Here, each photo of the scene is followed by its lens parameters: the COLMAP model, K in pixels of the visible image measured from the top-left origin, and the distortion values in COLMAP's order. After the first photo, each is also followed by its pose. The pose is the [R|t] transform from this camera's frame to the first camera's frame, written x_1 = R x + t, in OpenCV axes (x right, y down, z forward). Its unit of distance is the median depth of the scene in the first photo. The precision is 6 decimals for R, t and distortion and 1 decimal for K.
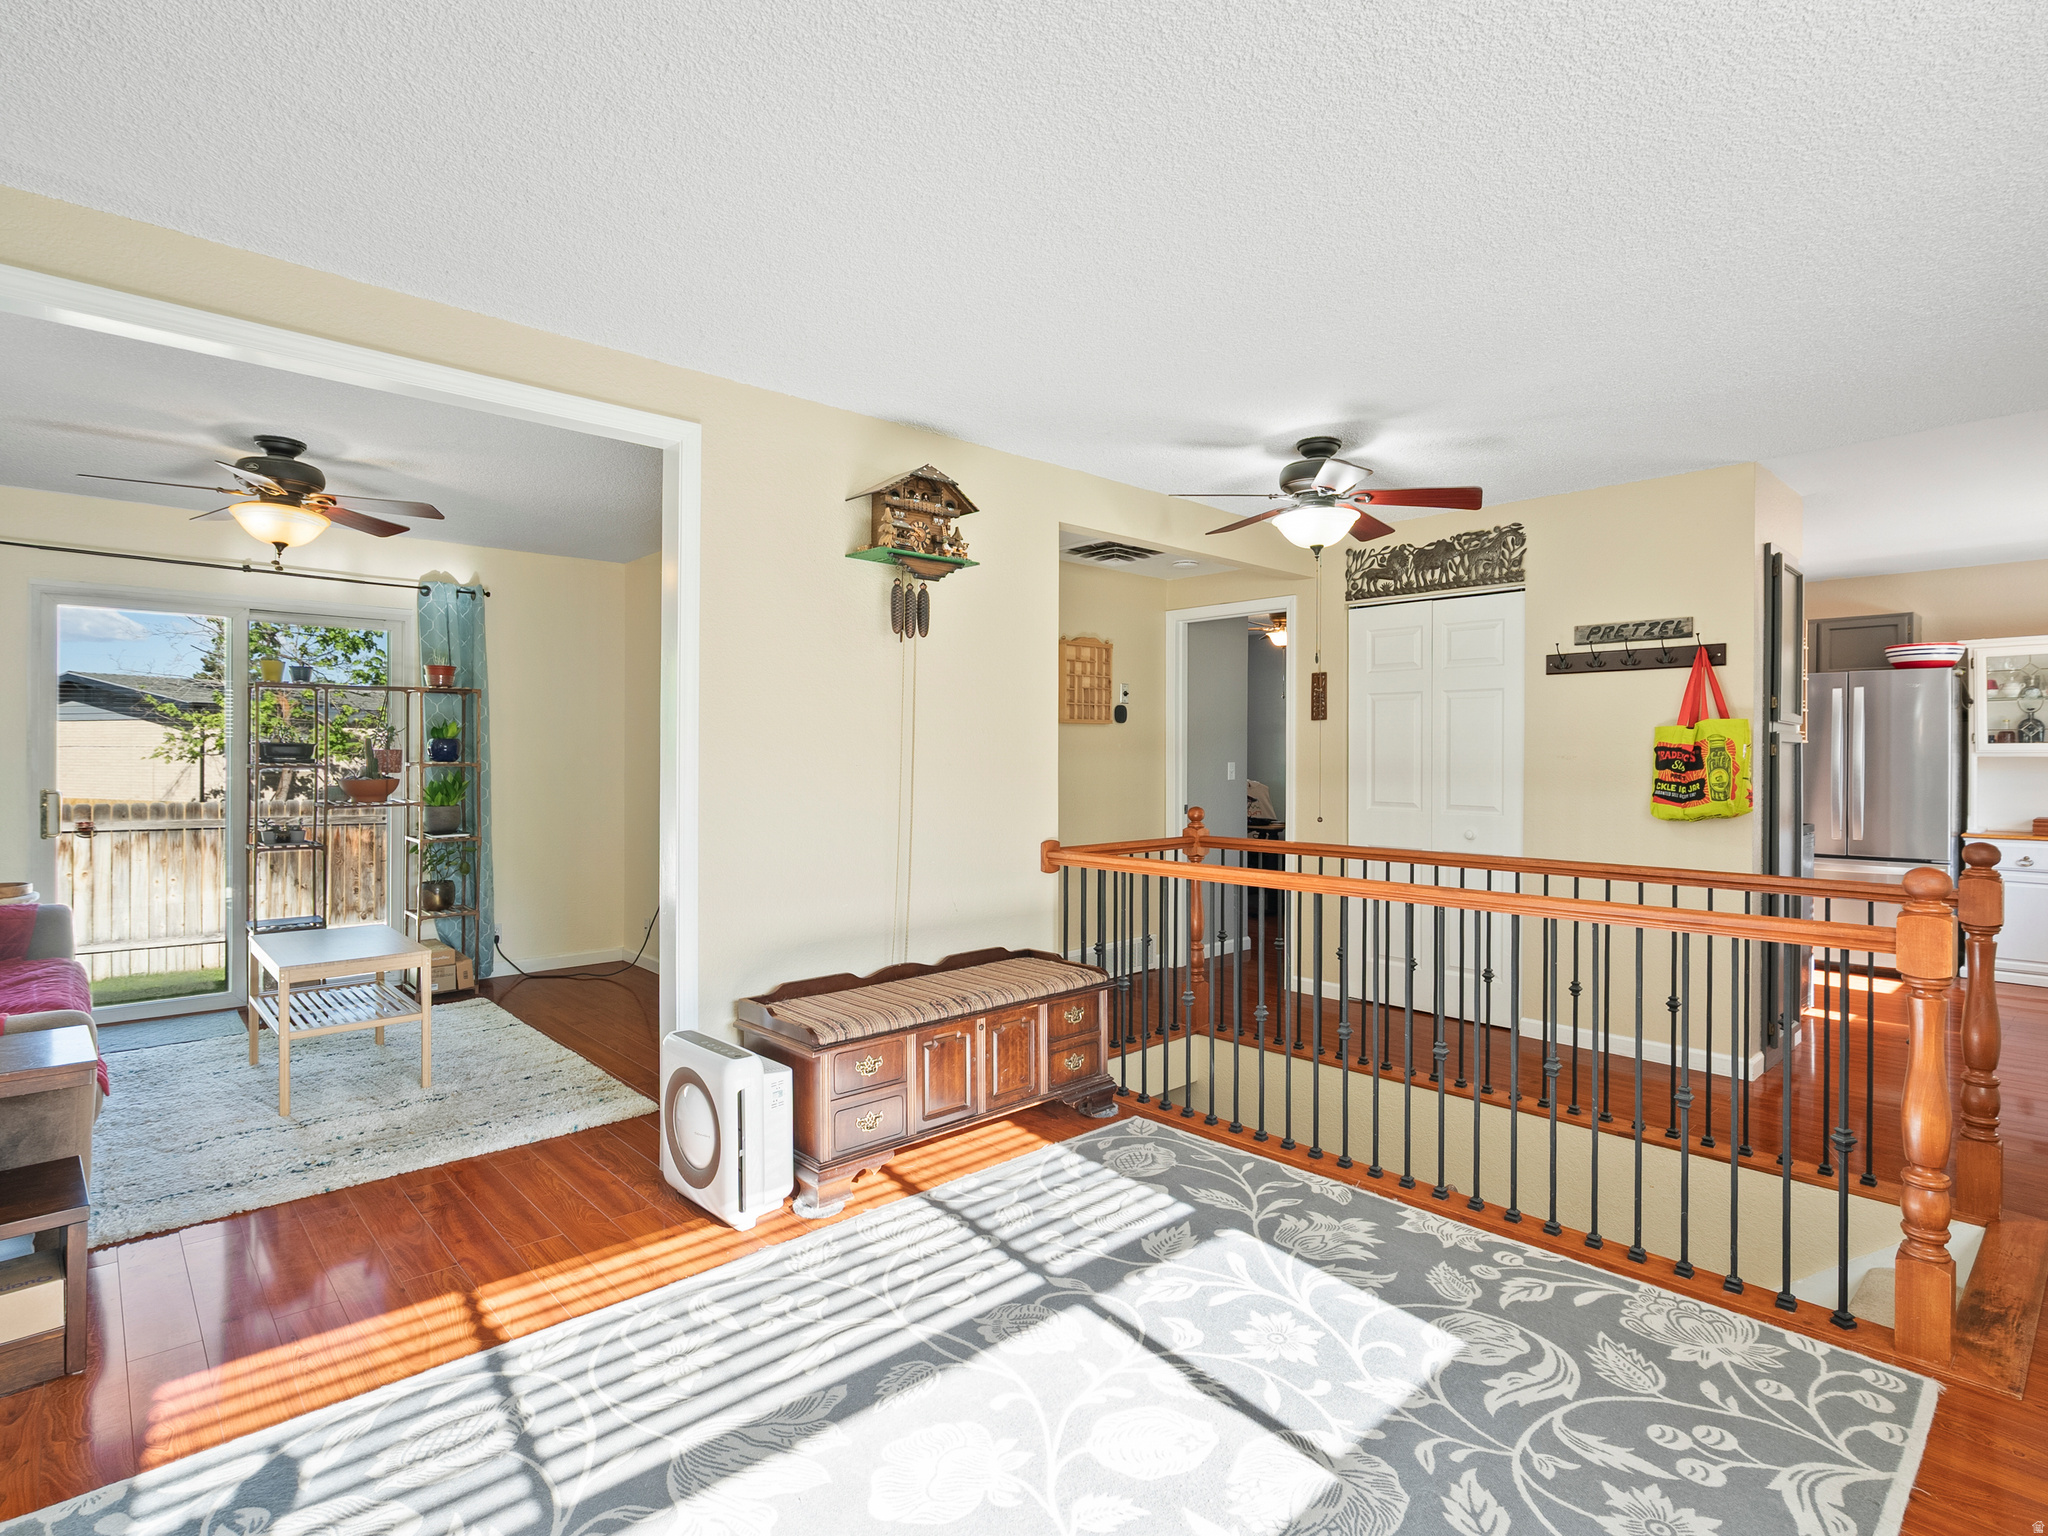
lens RADIAL K [[1044.3, 0, 1026.7], [0, 1044.3, 751.3], [0, 0, 1]] dist [-0.003252, 0.001291]
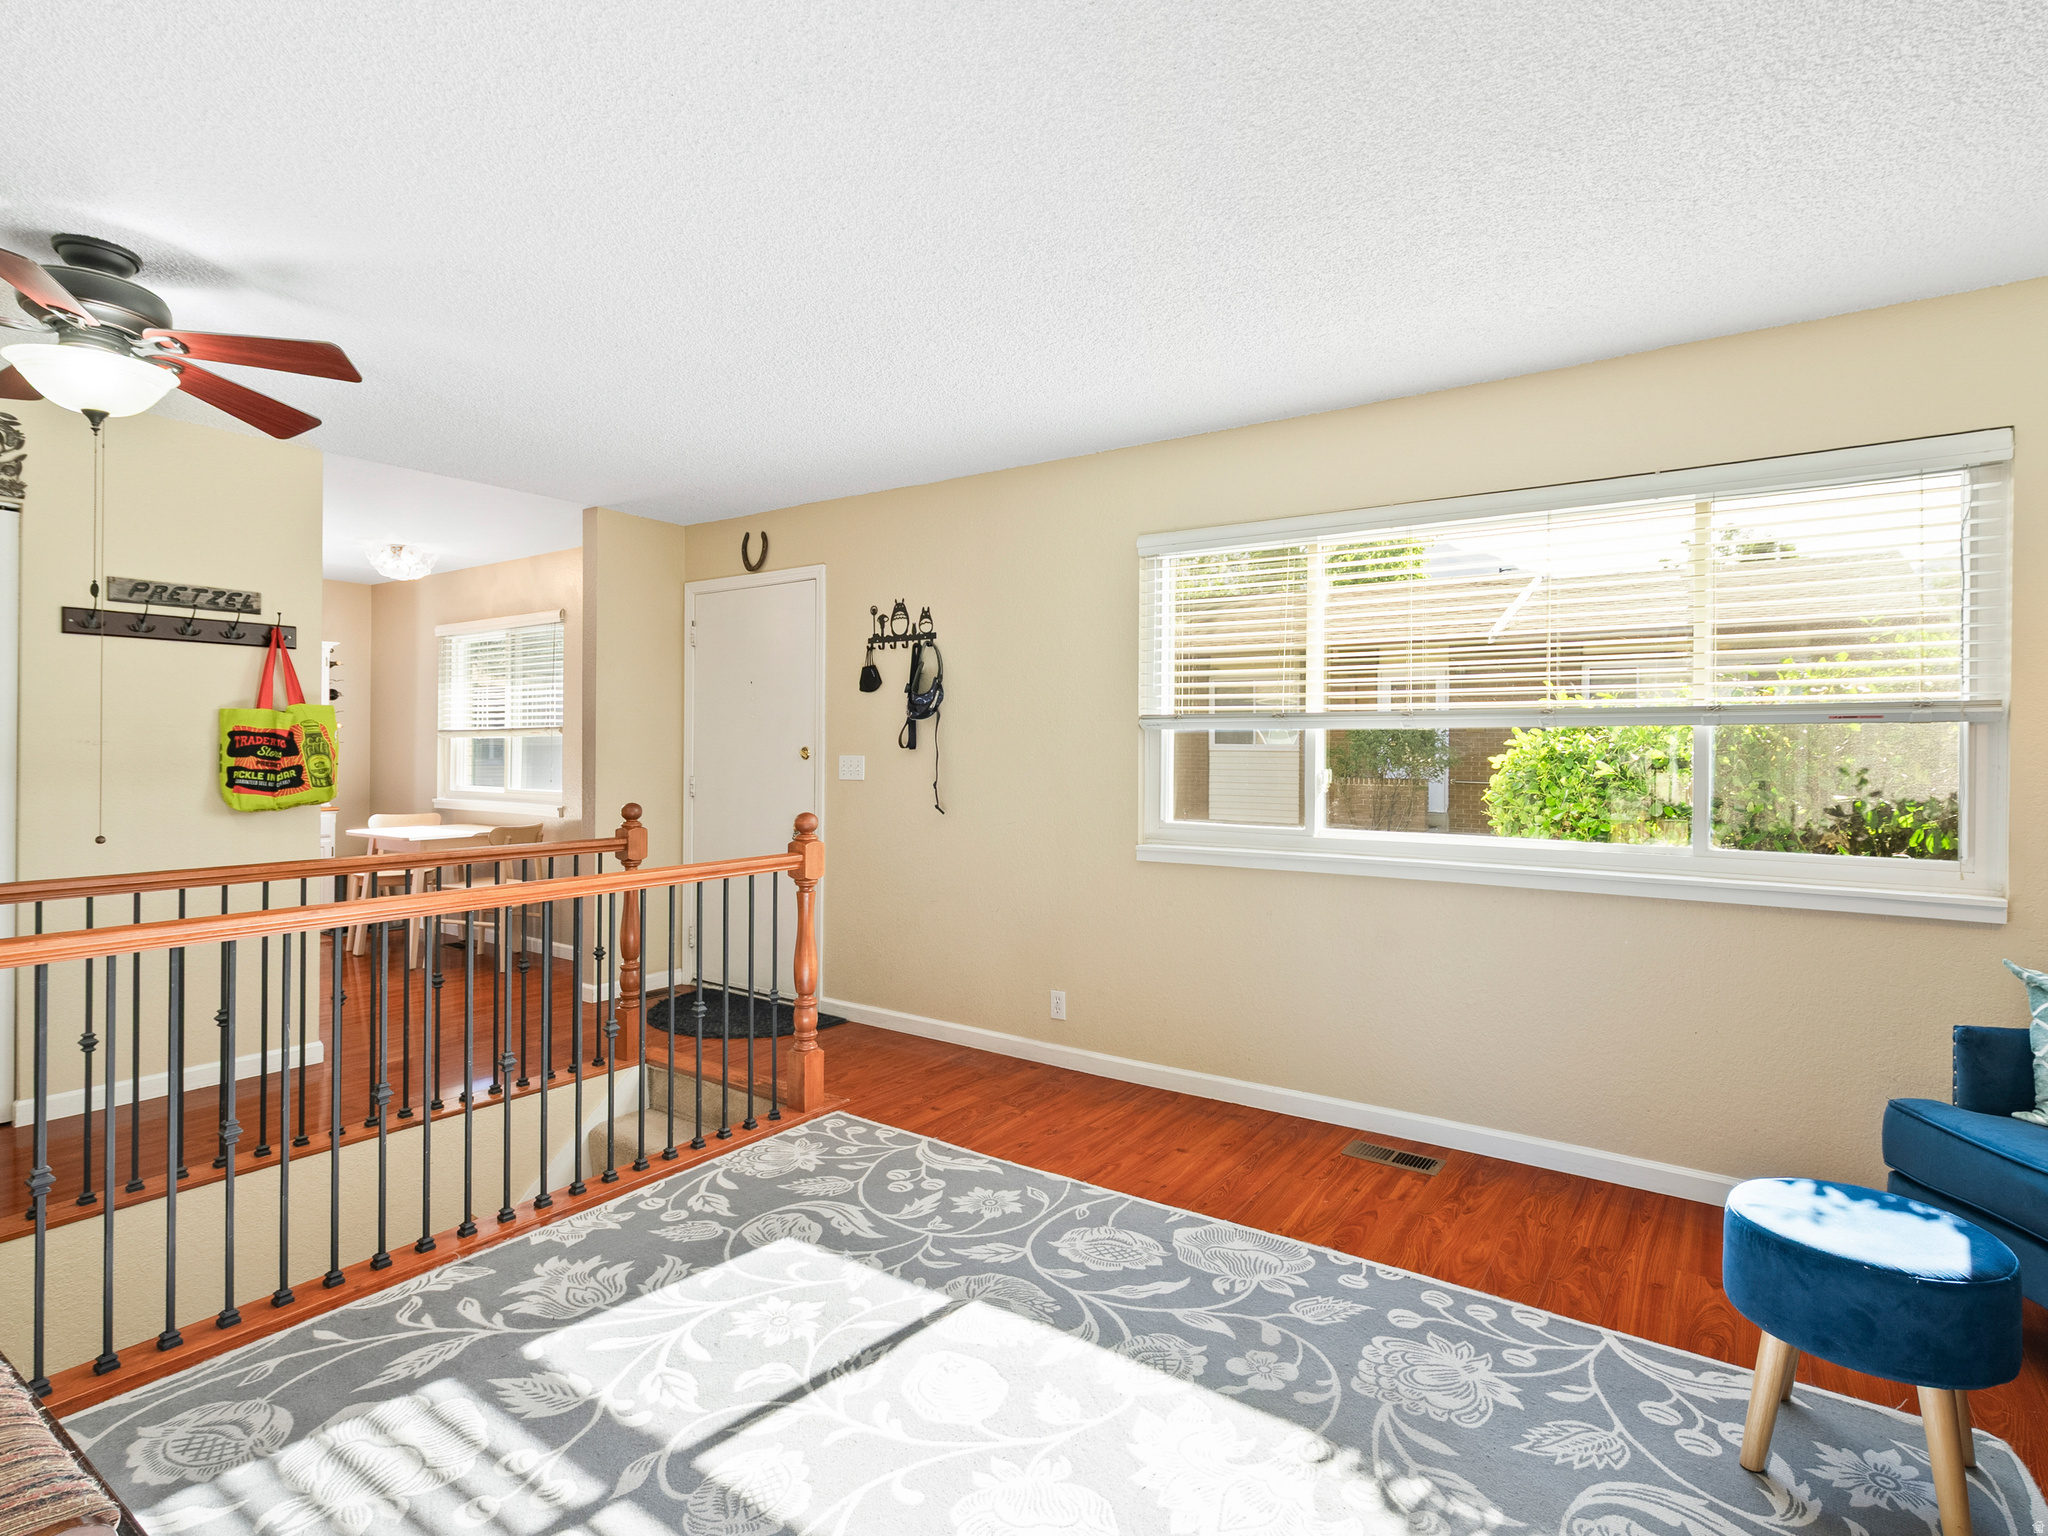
lens RADIAL K [[1044.3, 0, 1026.7], [0, 1044.3, 751.3], [0, 0, 1]] dist [-0.003252, 0.001291]
pose [[-0.213246, -0.007351, 0.976971, -0.444566], [-0.008436, 0.999948, 0.005683, 0.002170], [-0.976962, -0.007030, -0.213297, 0.553471]]
